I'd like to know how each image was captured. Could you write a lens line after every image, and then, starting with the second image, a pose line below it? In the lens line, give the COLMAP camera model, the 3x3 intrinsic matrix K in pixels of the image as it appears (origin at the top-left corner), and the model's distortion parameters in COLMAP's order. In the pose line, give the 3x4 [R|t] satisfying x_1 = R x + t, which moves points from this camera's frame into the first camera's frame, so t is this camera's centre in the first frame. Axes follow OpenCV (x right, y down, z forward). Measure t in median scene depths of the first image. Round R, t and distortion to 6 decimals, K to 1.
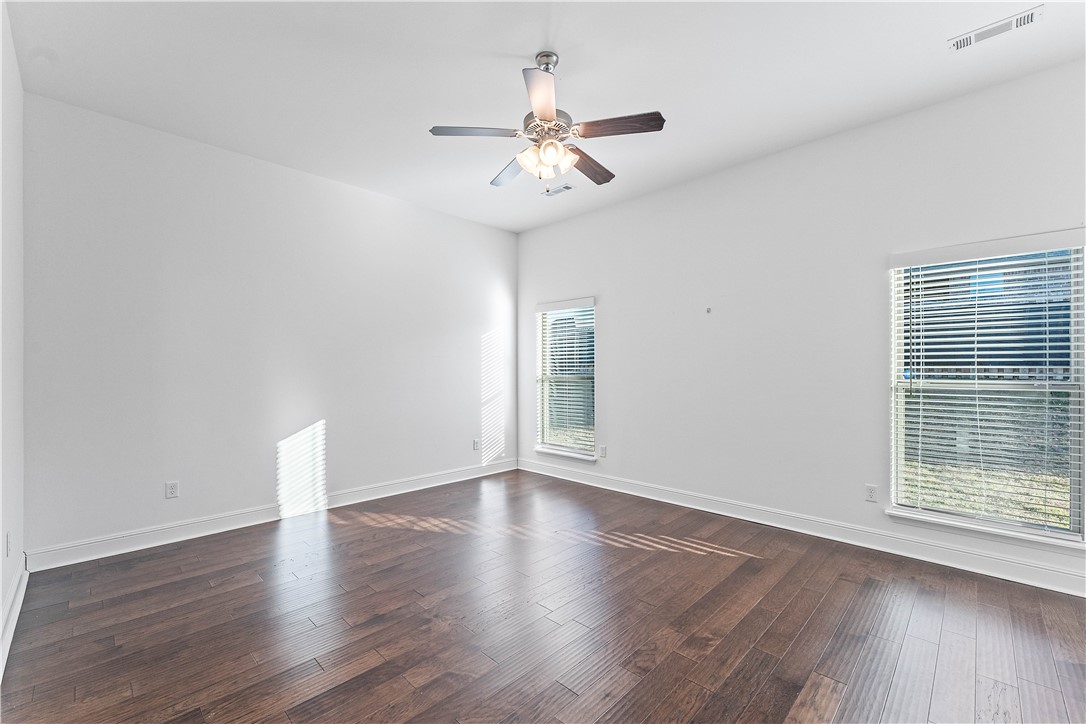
lens RADIAL K [[448.3, 0, 543.0], [0, 448.3, 362.0], [0, 0, 1]] dist [0.000159, 0.000014]
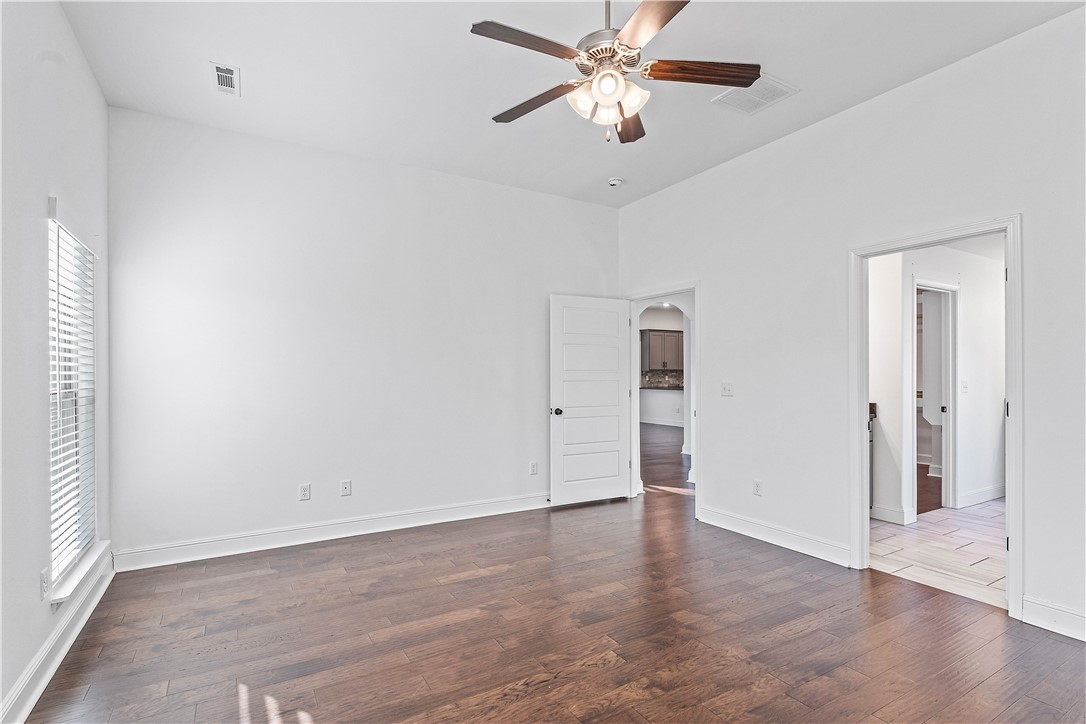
lens RADIAL K [[505.6, 0, 541.8], [0, 505.6, 369.6], [0, 0, 1]] dist [-0.000903, -0.000104]
pose [[-0.960399, -0.000152, 0.278627, -0.119461], [-0.004069, 0.999901, -0.013483, 0.020823], [-0.278597, -0.014083, -0.960305, 1.916725]]
